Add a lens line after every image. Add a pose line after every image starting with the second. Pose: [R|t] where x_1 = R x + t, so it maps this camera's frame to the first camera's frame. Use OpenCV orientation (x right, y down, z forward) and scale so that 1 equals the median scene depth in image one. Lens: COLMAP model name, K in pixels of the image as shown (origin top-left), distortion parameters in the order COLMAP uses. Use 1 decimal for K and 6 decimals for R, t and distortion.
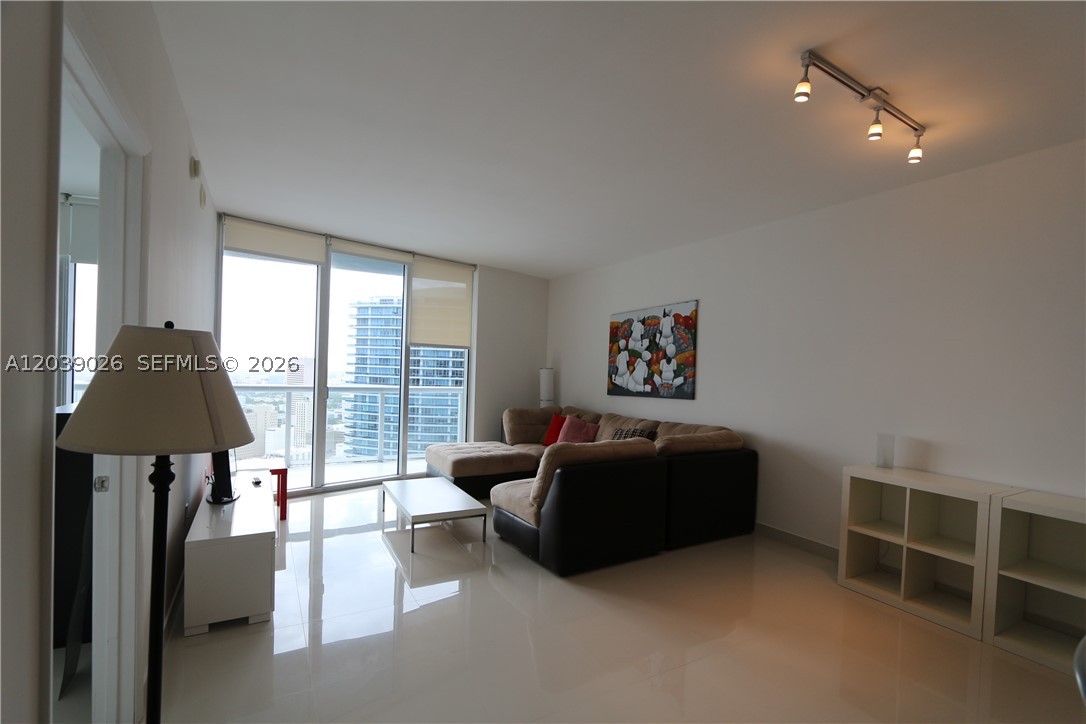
lens RADIAL K [[501.5, 0, 549.8], [0, 501.5, 374.6], [0, 0, 1]] dist [-0.016431, 0.002489]
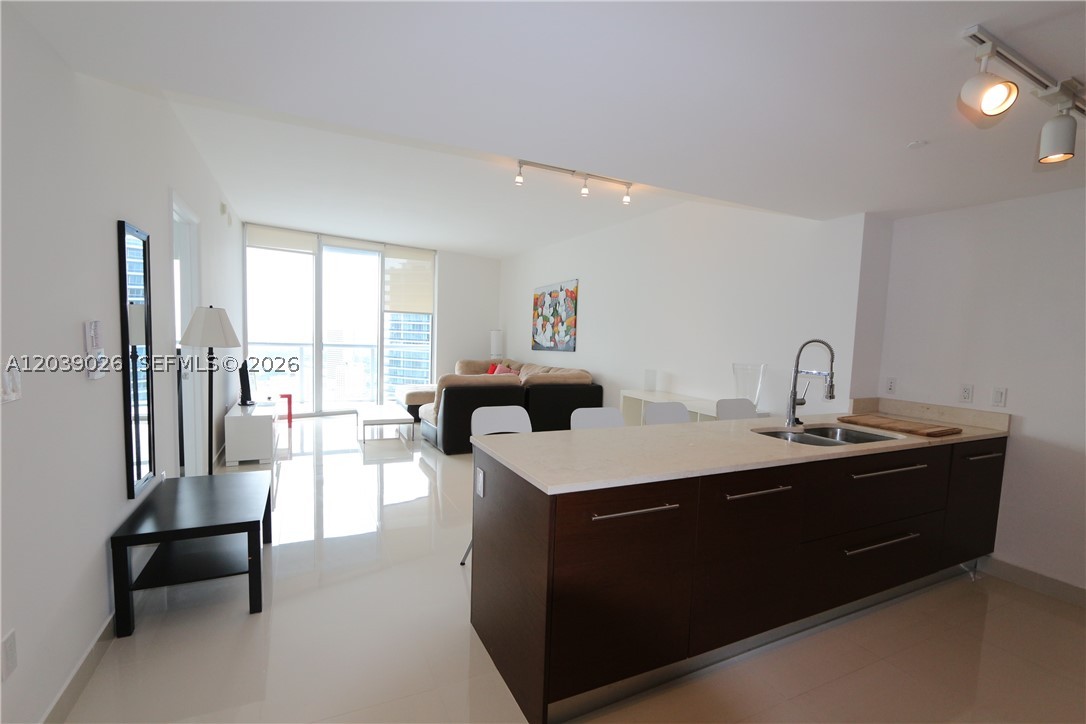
lens RADIAL K [[501.5, 0, 548.4], [0, 501.5, 375.2], [0, 0, 1]] dist [-0.016431, 0.002489]
pose [[0.997658, 0.009818, -0.067698, 0.292925], [-0.005207, 0.997675, 0.067955, 0.019626], [0.068208, -0.067443, 0.995389, -0.373913]]
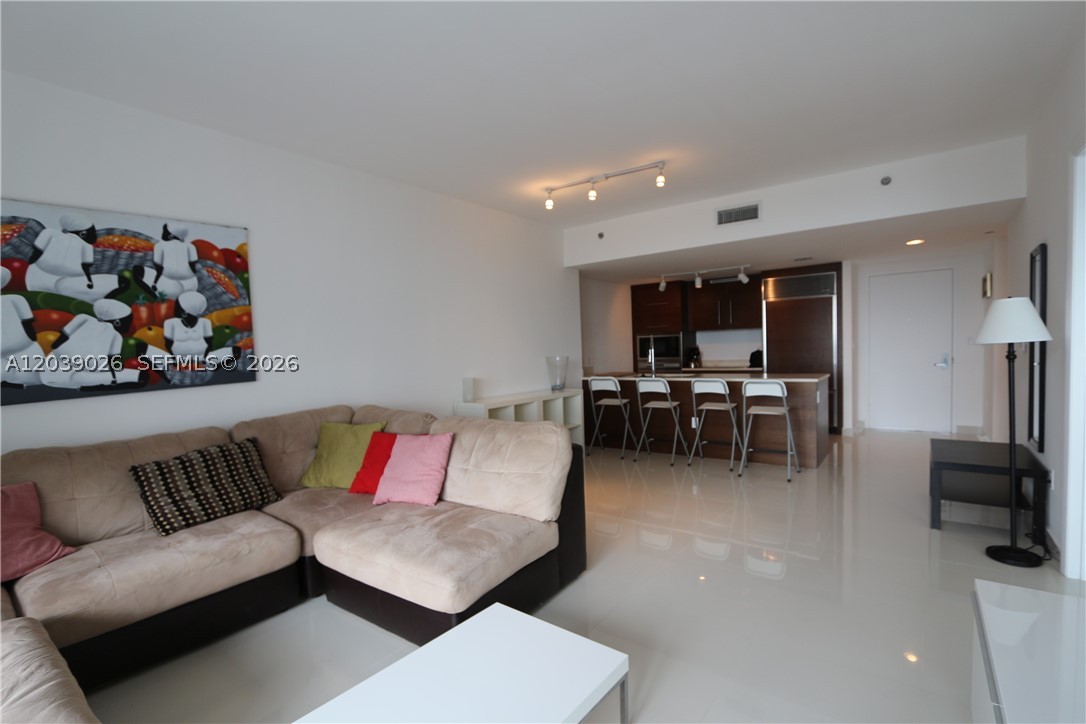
lens RADIAL K [[501.5, 0, 547.5], [0, 501.5, 374.2], [0, 0, 1]] dist [-0.016431, 0.002489]
pose [[-0.400588, -0.069594, 0.913611, -0.442774], [0.031832, 0.995452, 0.089785, -0.005438], [-0.915705, 0.065049, -0.396551, 0.856368]]
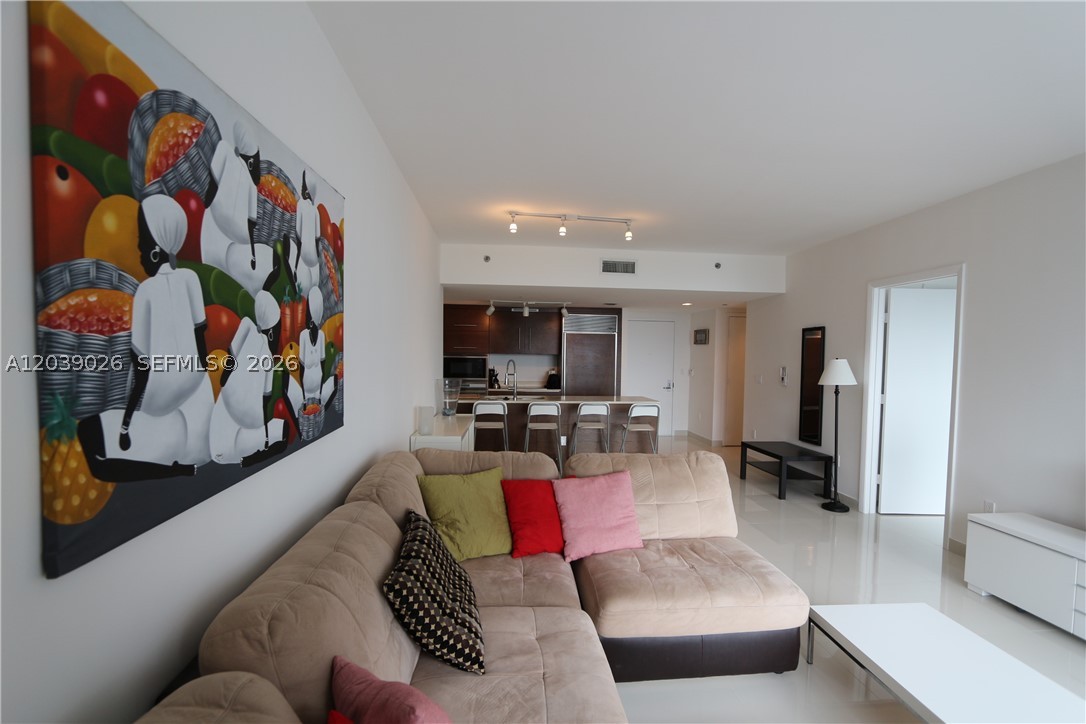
lens RADIAL K [[501.5, 0, 551.2], [0, 501.5, 376.6], [0, 0, 1]] dist [-0.016431, 0.002489]
pose [[-0.909845, -0.067376, 0.409441, -0.055107], [-0.043578, 0.996788, 0.067190, -0.028852], [-0.412653, 0.043290, -0.909859, 1.247581]]
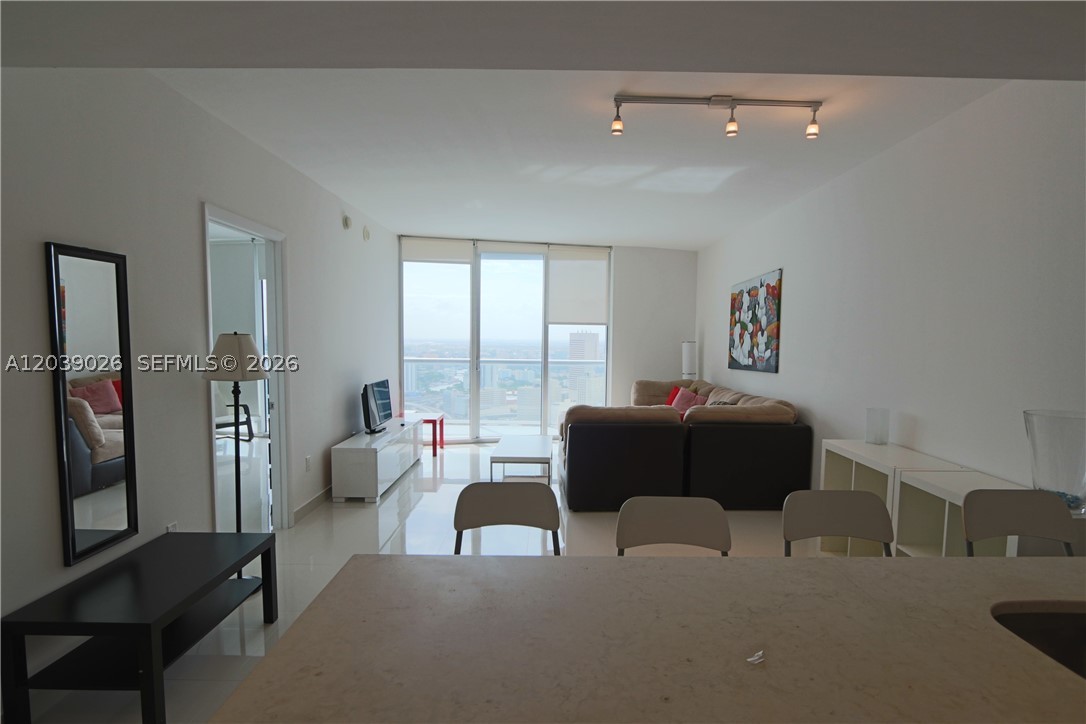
lens RADIAL K [[559.3, 0, 551.0], [0, 559.3, 378.4], [0, 0, 1]] dist [-0.012930, 0.003476]
pose [[0.869010, 0.016013, -0.494536, 0.416962], [0.010326, 0.998672, 0.050481, 0.001268], [0.494687, -0.048975, 0.867690, -0.141232]]
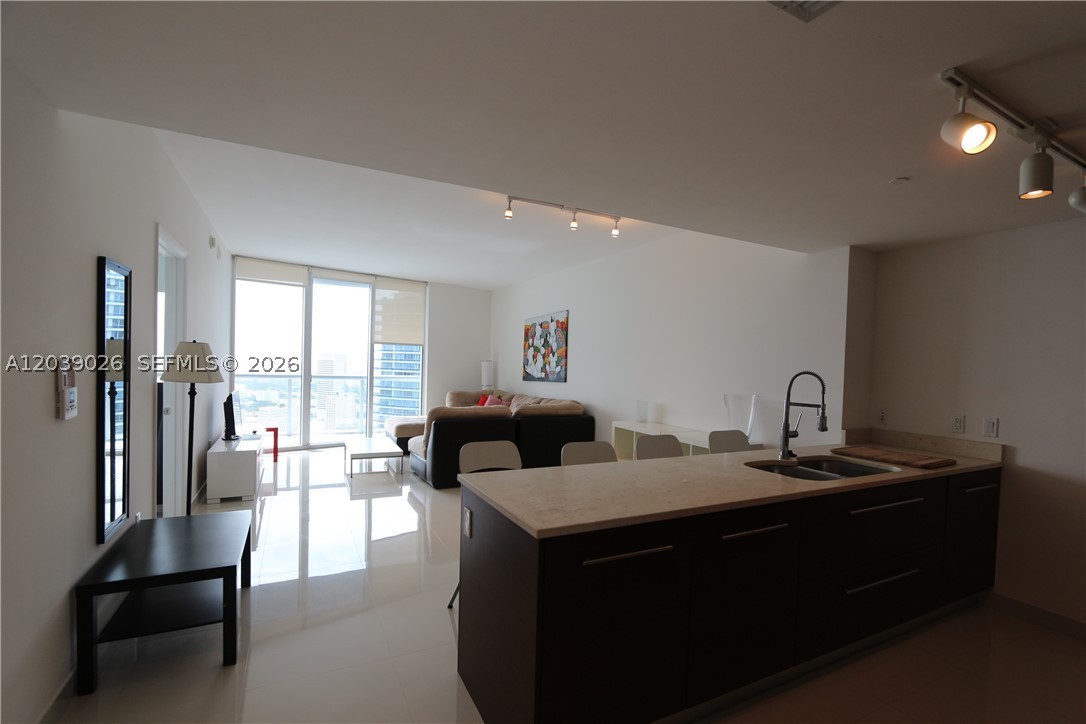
lens RADIAL K [[501.5, 0, 549.0], [0, 501.5, 374.3], [0, 0, 1]] dist [-0.016431, 0.002489]
pose [[0.998705, -0.000683, -0.050864, 0.294782], [0.001135, 0.999960, 0.008854, 0.014414], [0.050856, -0.008900, 0.998666, -0.365871]]
